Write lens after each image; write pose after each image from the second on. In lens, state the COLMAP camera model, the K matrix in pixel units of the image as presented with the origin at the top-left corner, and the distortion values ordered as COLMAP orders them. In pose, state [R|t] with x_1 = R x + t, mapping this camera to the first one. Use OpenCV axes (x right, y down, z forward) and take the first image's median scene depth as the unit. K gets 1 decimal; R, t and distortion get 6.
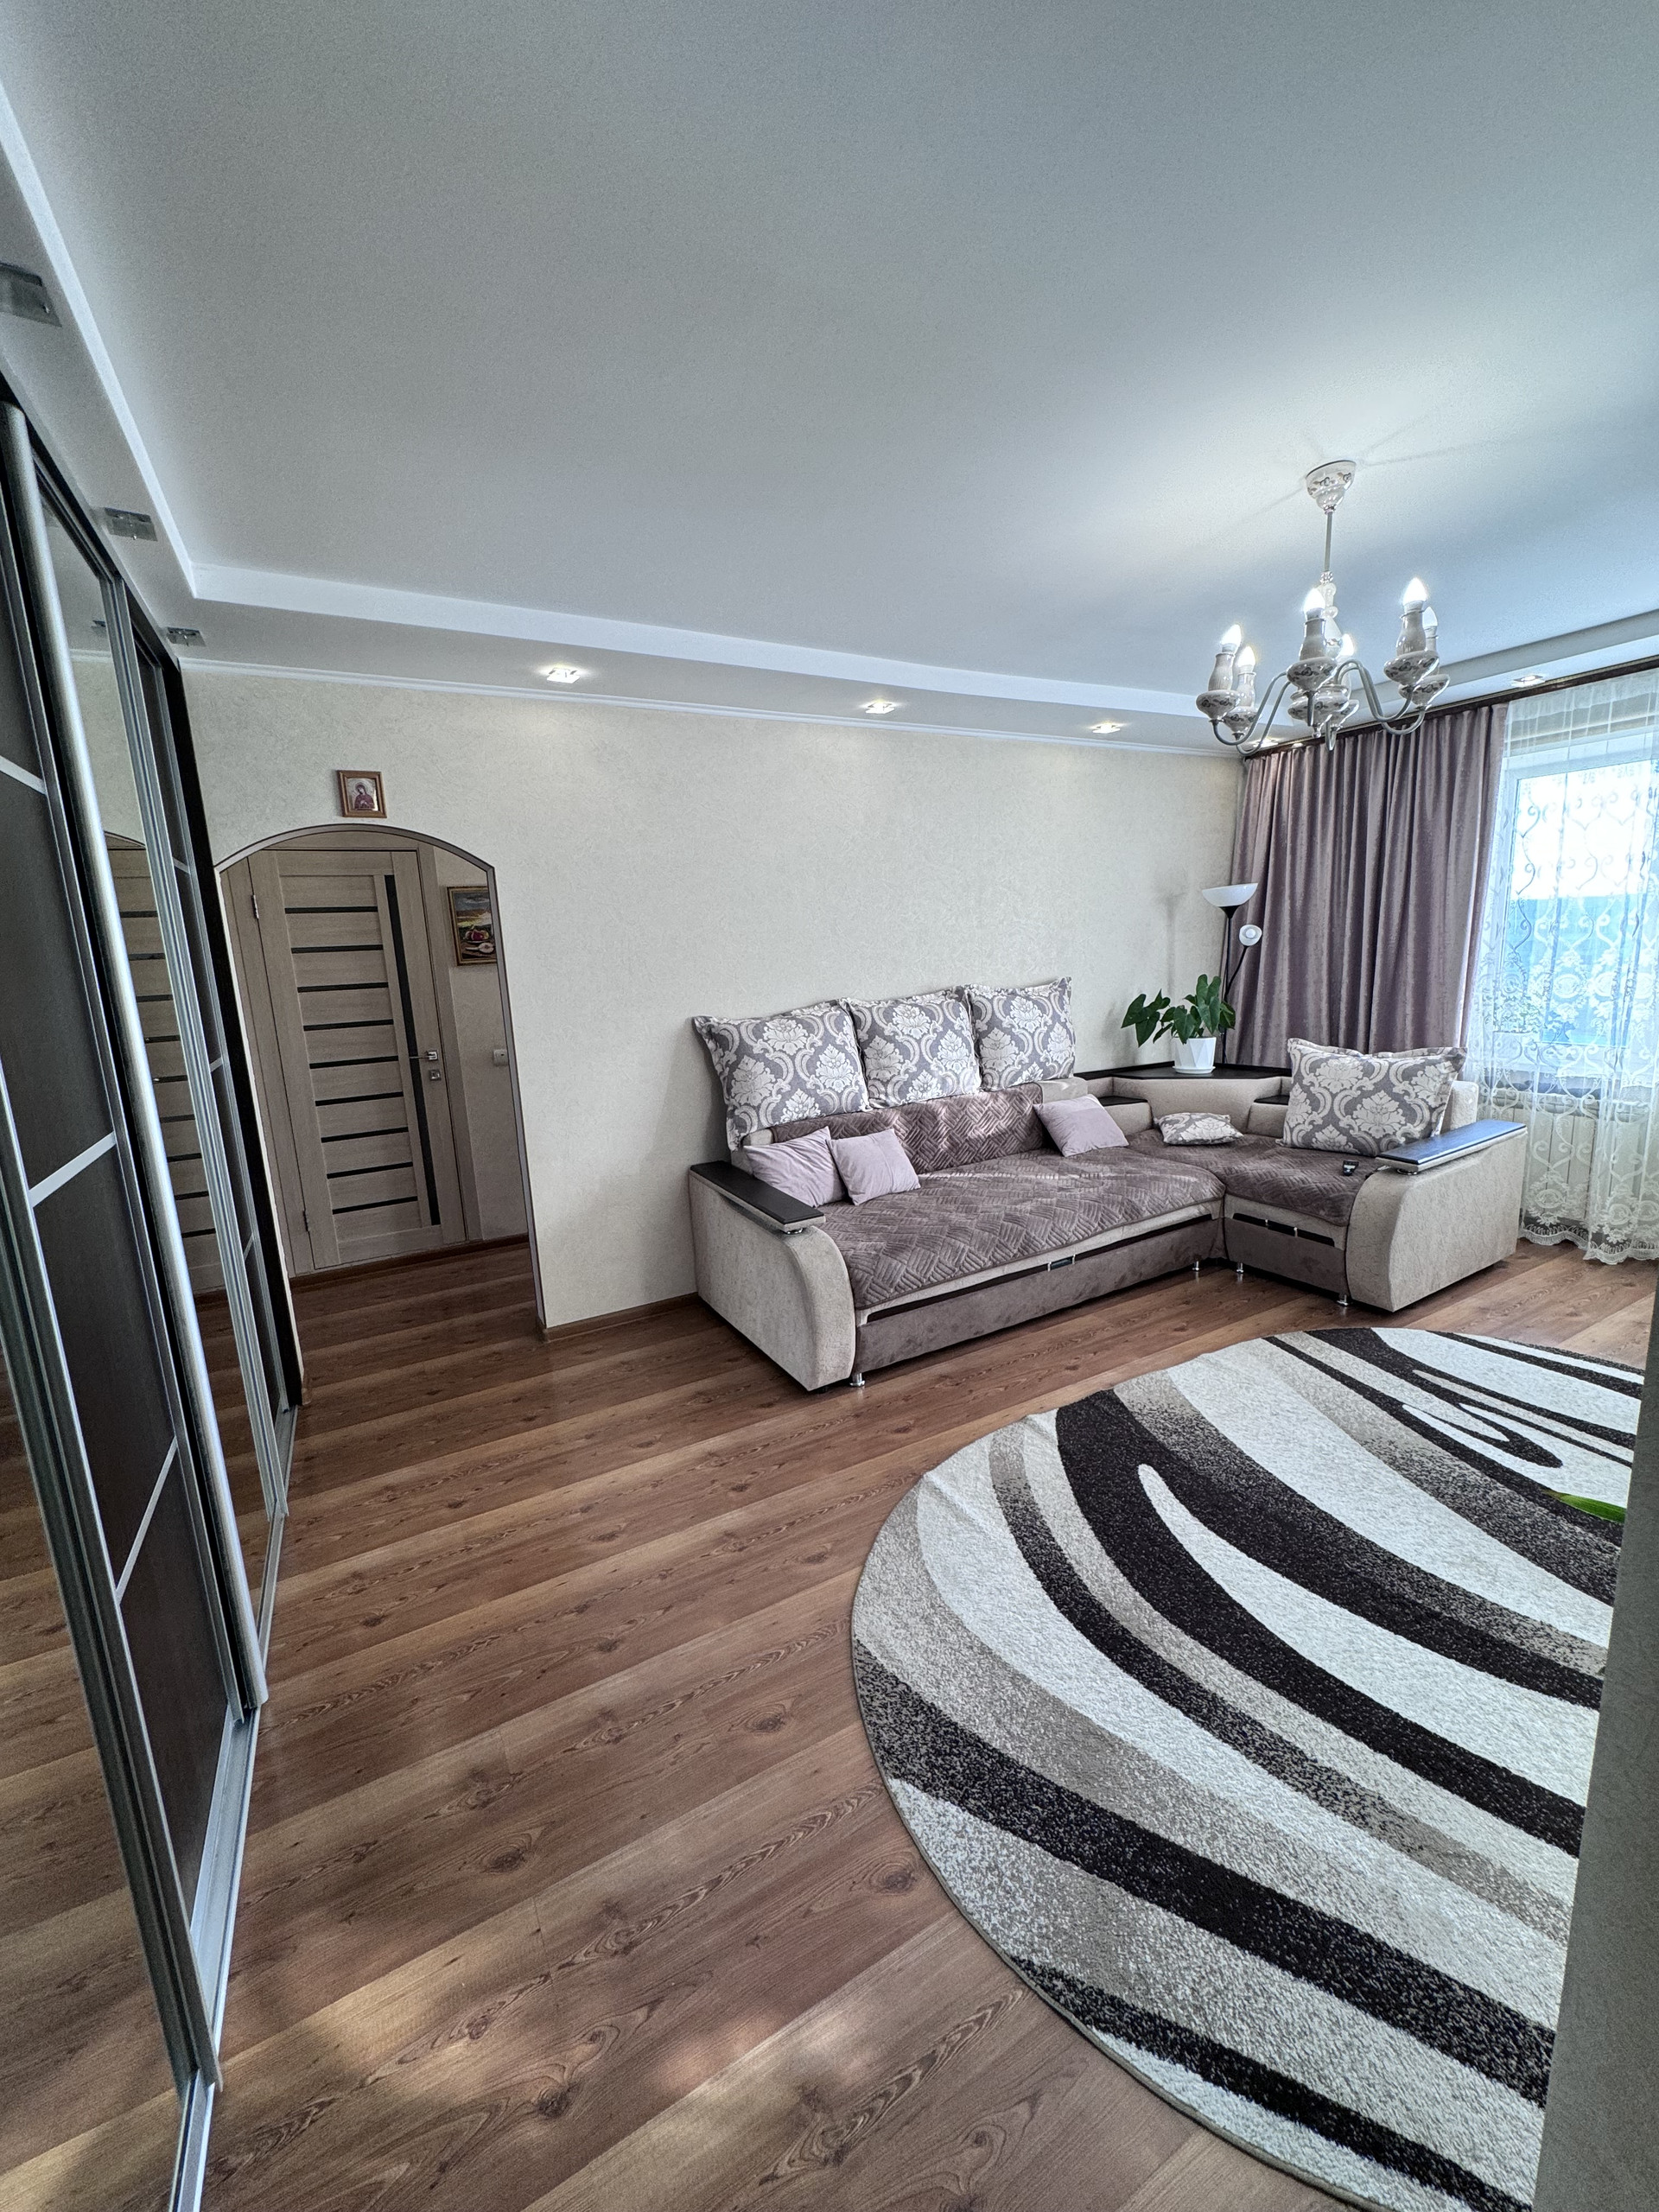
lens RADIAL K [[881.3, 0, 831.9], [0, 881.3, 1105.7], [0, 0, 1]] dist [-0.003333, 0.000898]
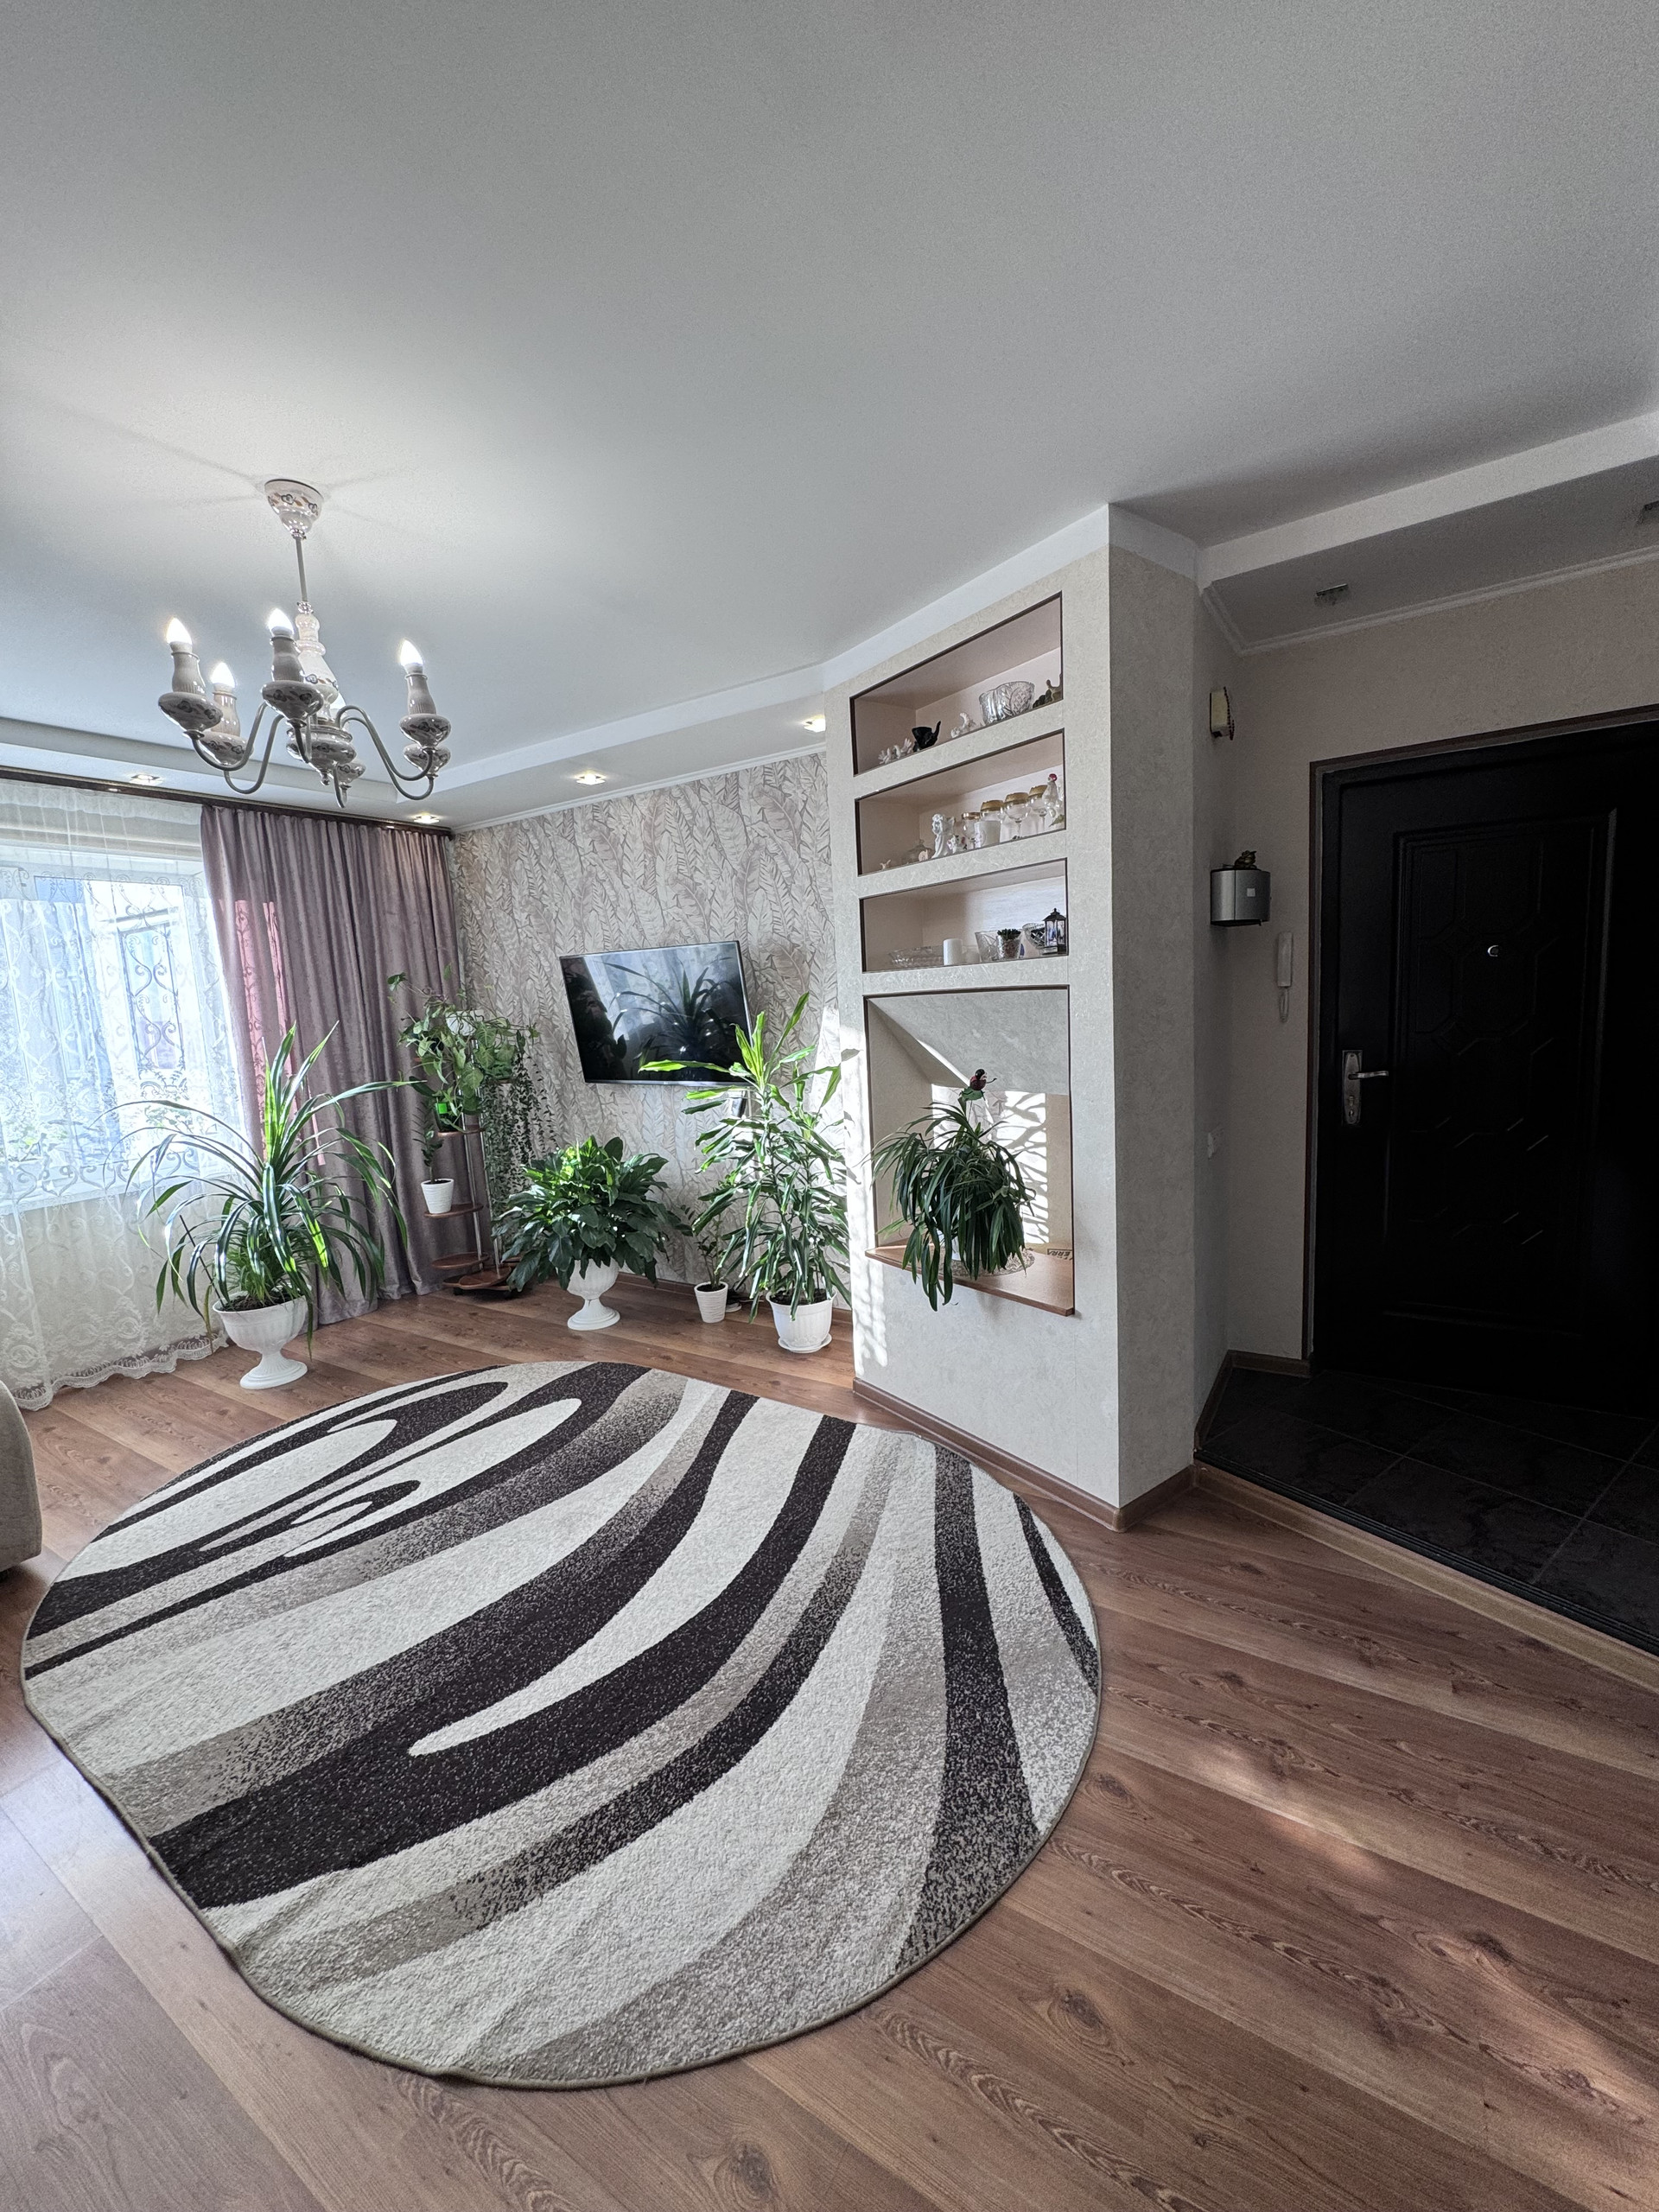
lens RADIAL K [[881.3, 0, 827.3], [0, 881.3, 1111.3], [0, 0, 1]] dist [-0.003333, 0.000898]
pose [[-0.479522, -0.041903, 0.876529, -0.384098], [0.232974, 0.956935, 0.173200, -0.117213], [-0.846039, 0.287262, -0.449109, 0.869537]]
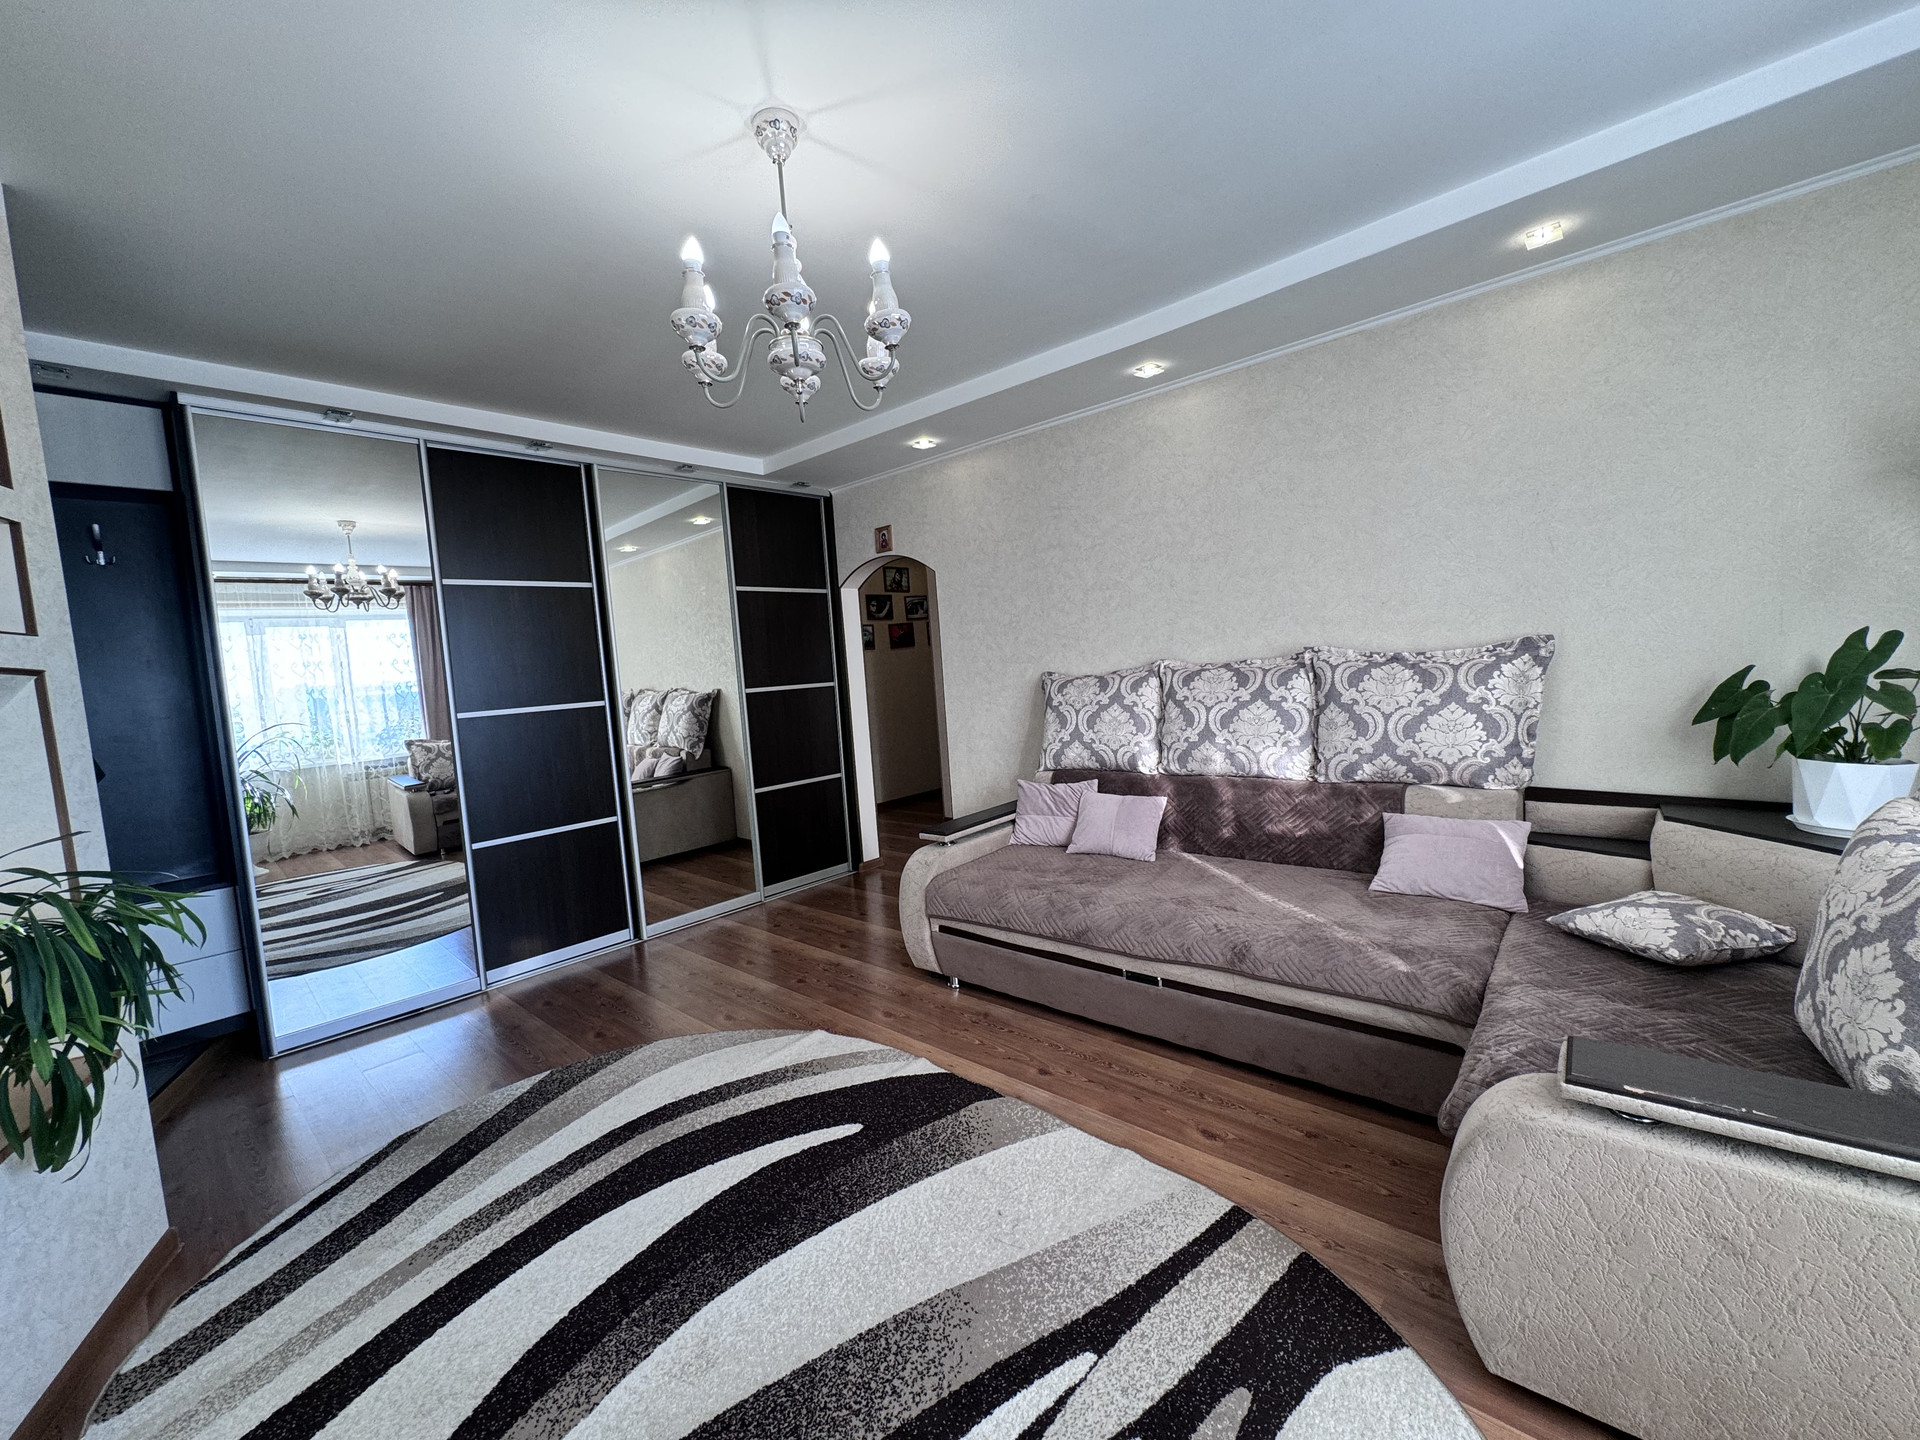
lens RADIAL K [[765.0, 0, 962.2], [0, 765.0, 717.6], [0, 0, 1]] dist [-0.003333, 0.000898]
pose [[0.334828, 0.096500, -0.937325, 1.149463], [-0.118862, 0.991122, 0.059579, -0.123625], [0.934752, 0.091463, 0.343325, 0.745805]]
